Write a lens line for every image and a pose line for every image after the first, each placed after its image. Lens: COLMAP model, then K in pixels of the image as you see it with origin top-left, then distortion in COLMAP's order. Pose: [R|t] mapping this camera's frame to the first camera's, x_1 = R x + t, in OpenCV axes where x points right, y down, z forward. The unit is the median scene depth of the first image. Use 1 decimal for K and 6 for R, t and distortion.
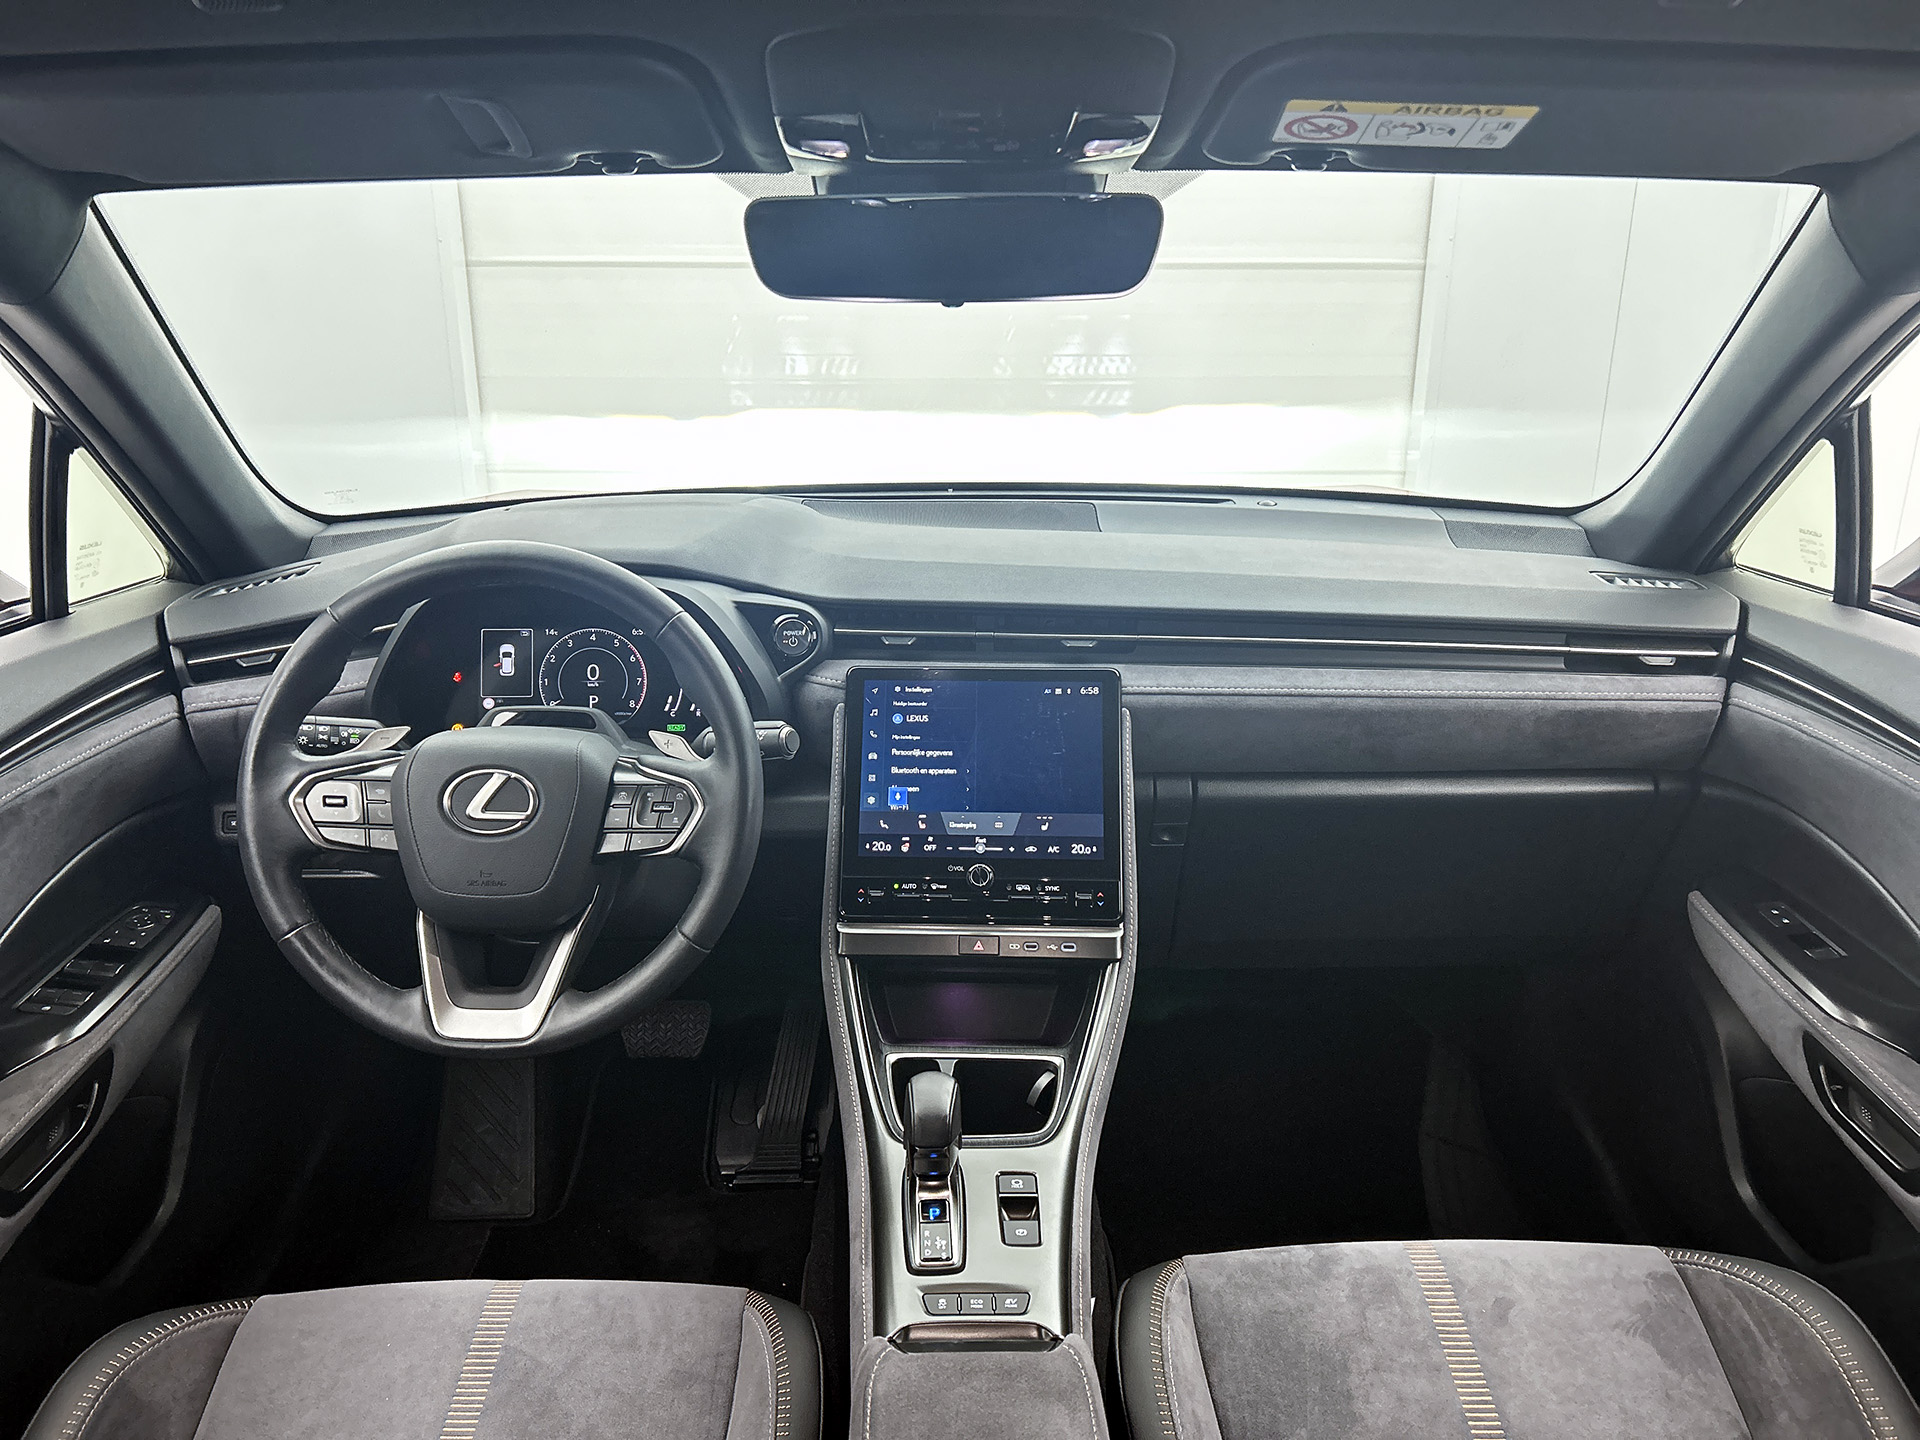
lens RADIAL K [[1446.5, 0, 957.5], [0, 1446.5, 704.0], [0, 0, 1]] dist [0.048028, -0.029350]
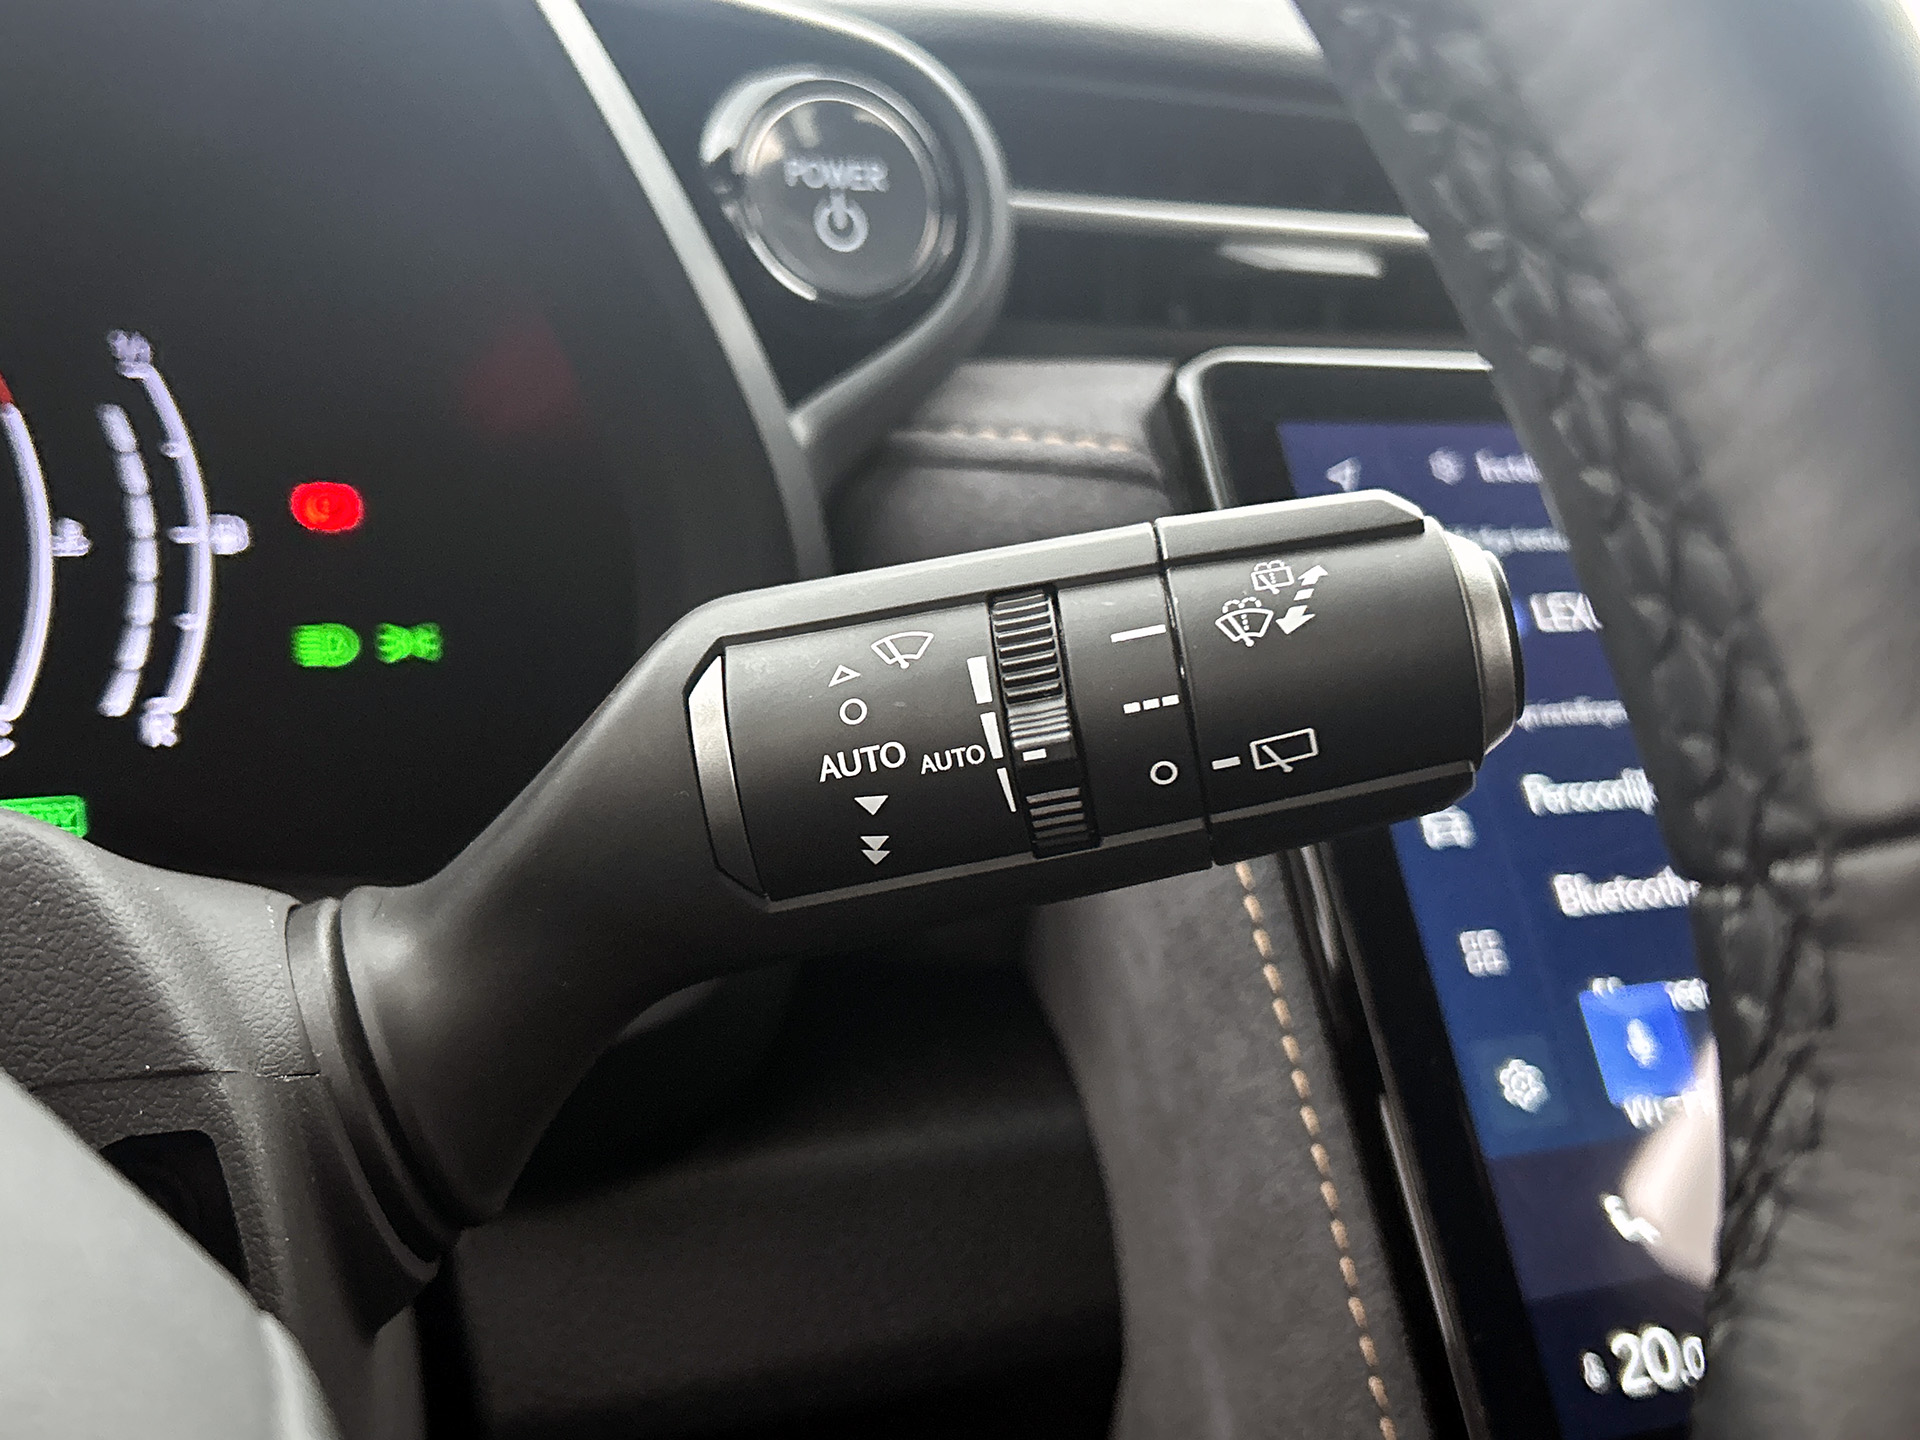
lens RADIAL K [[2151.4, 0, 962.0], [0, 2151.4, 734.0], [0, 0, 1]] dist [0.033823, 0.000000]
pose [[0.900274, -0.052409, 0.432156, -0.221582], [0.101836, 0.990536, -0.092020, 0.043059], [-0.423244, 0.126852, 0.897092, 0.798582]]
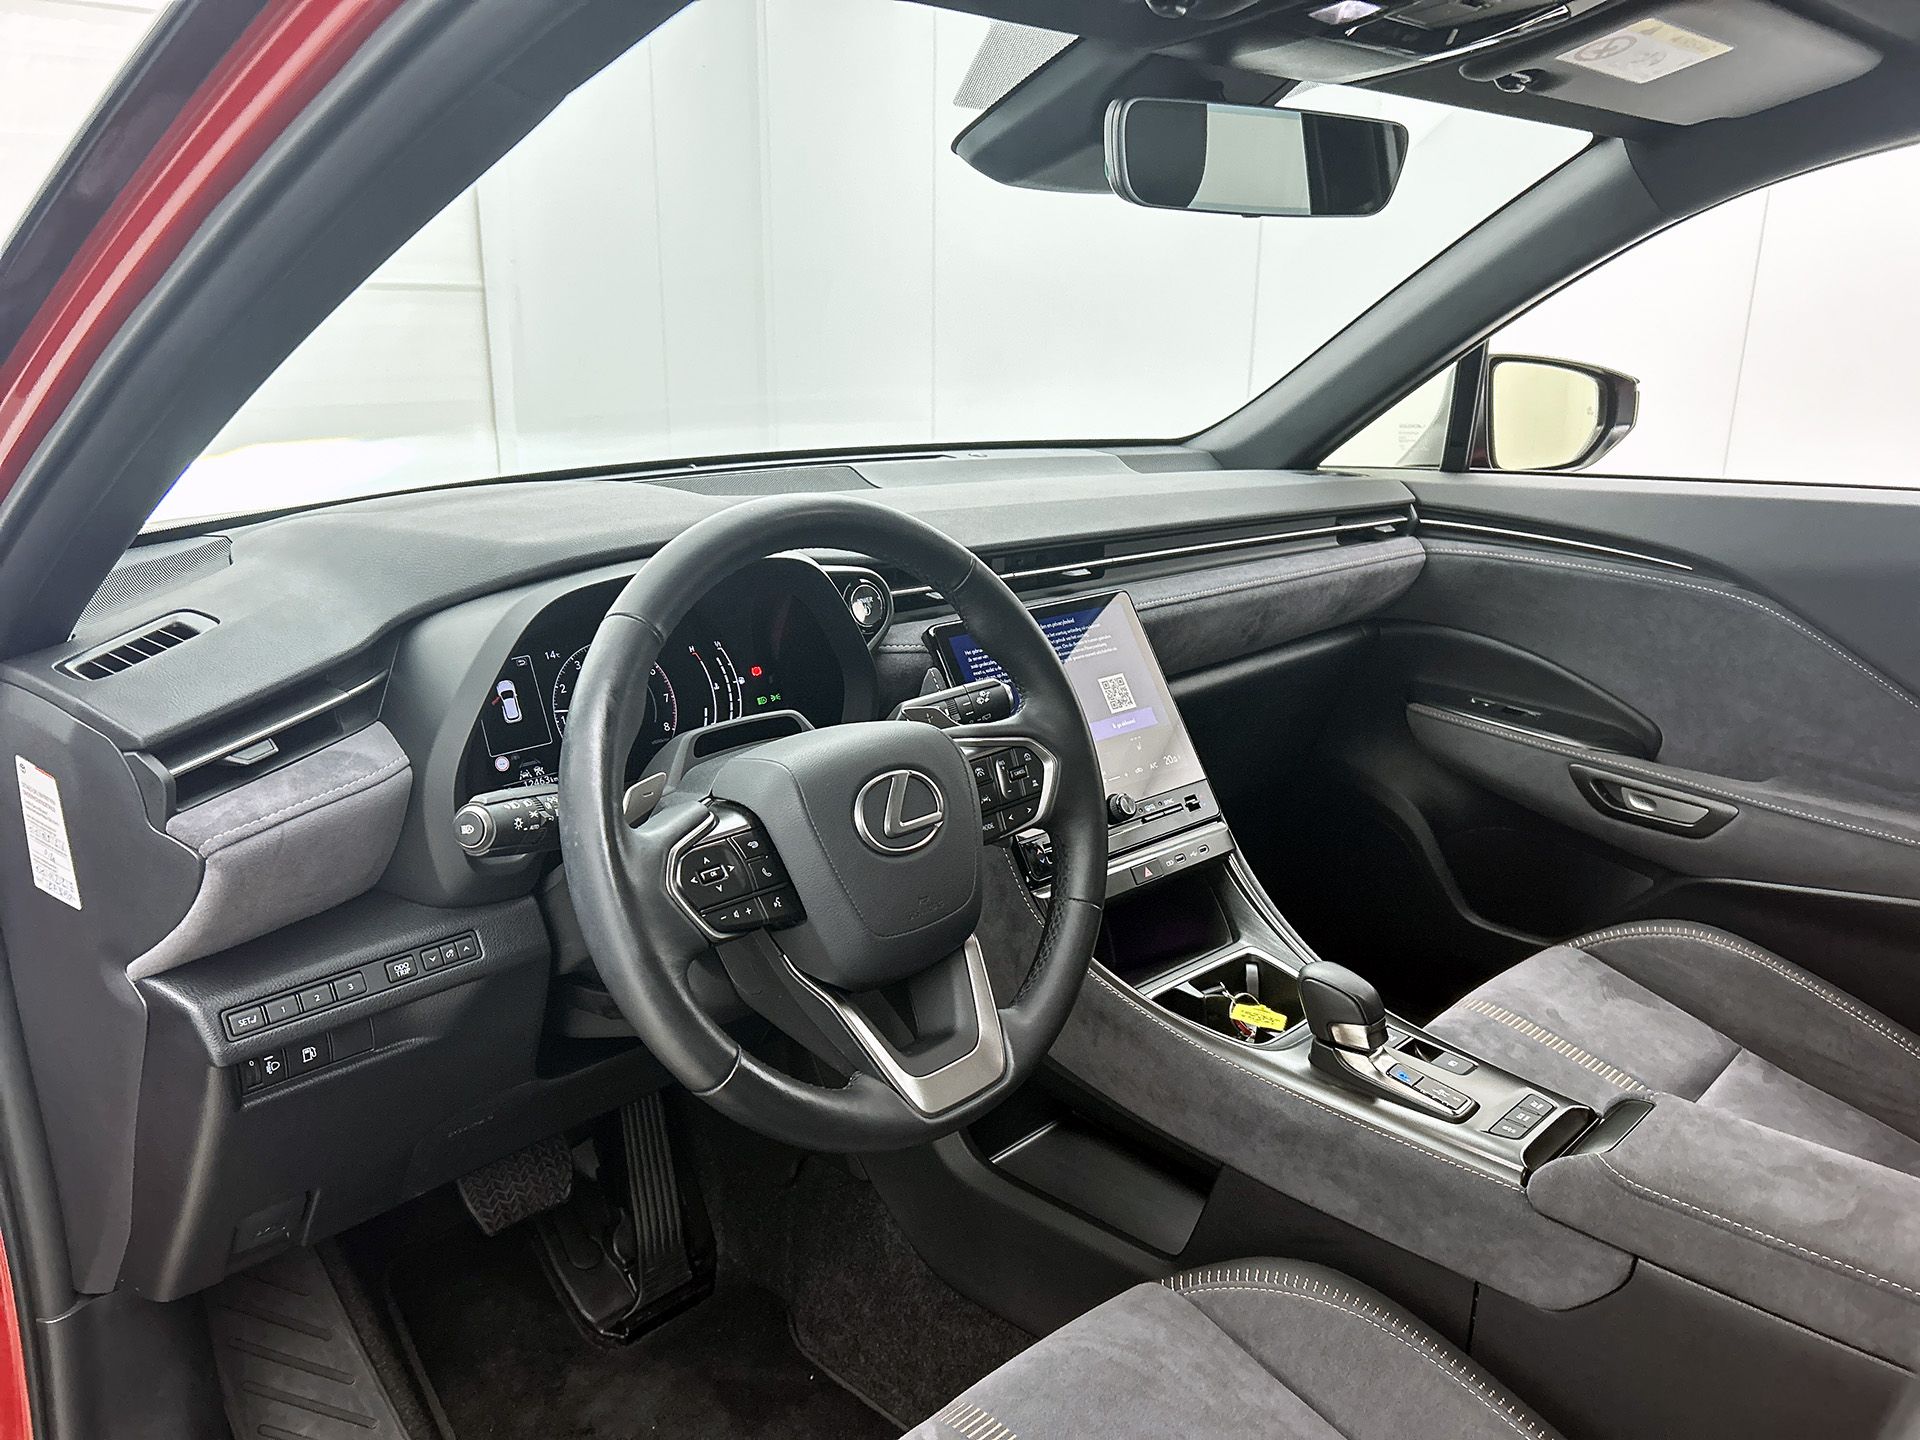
lens RADIAL K [[1452.5, 0, 944.3], [0, 1452.5, 717.8], [0, 0, 1]] dist [0.043180, -0.061573]
pose [[0.715573, -0.189222, 0.672421, -0.708382], [0.206490, 0.976893, 0.055160, -0.019113], [-0.667321, 0.099377, 0.738111, 0.335623]]
